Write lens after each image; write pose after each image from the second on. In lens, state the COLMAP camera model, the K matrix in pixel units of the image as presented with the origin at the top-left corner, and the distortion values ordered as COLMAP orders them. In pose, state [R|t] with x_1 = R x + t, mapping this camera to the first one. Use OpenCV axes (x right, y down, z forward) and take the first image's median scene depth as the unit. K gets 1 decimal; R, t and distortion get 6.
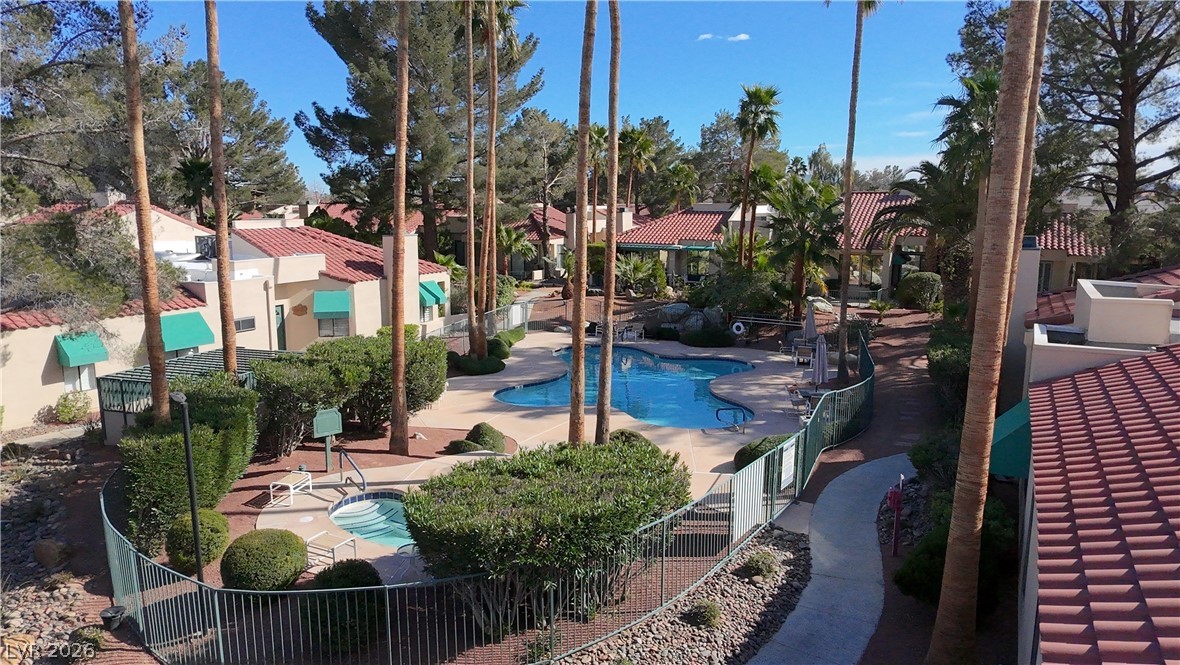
lens RADIAL K [[750.5, 0, 588.8], [0, 750.5, 328.6], [0, 0, 1]] dist [0.005542, -0.007587]
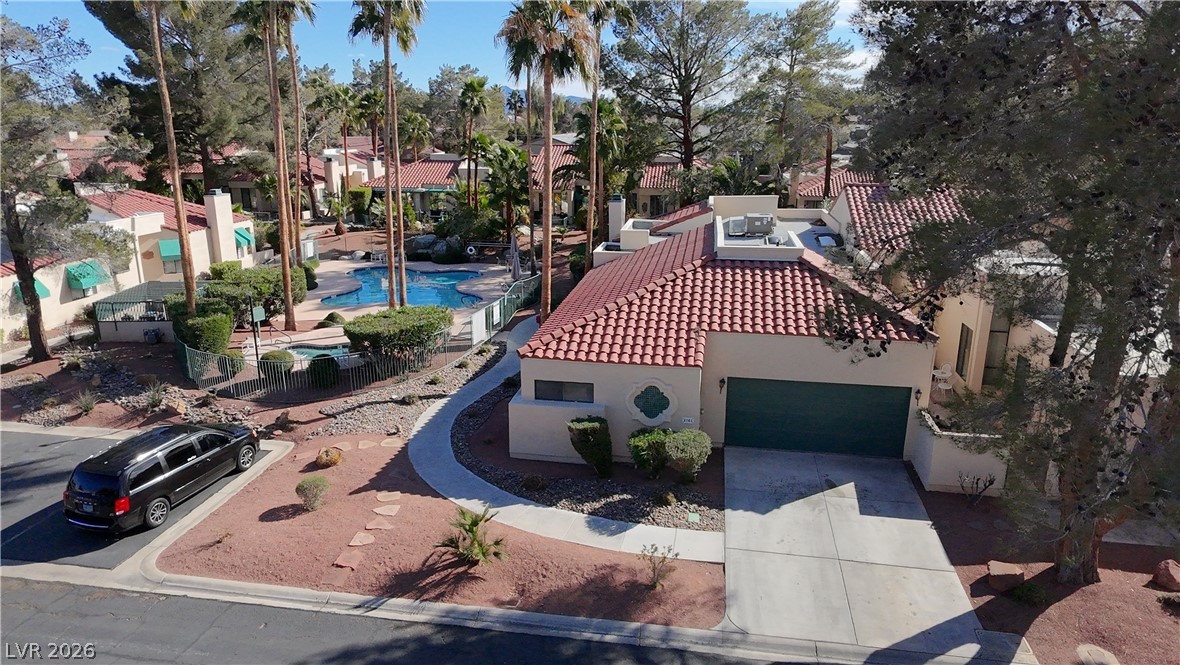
lens RADIAL K [[750.5, 0, 592.1], [0, 750.5, 331.4], [0, 0, 1]] dist [0.005542, -0.007587]
pose [[0.937225, -0.092456, 0.336246, -0.088536], [0.054894, 0.991307, 0.119569, -0.005494], [-0.344377, -0.093605, 0.934153, -0.474015]]
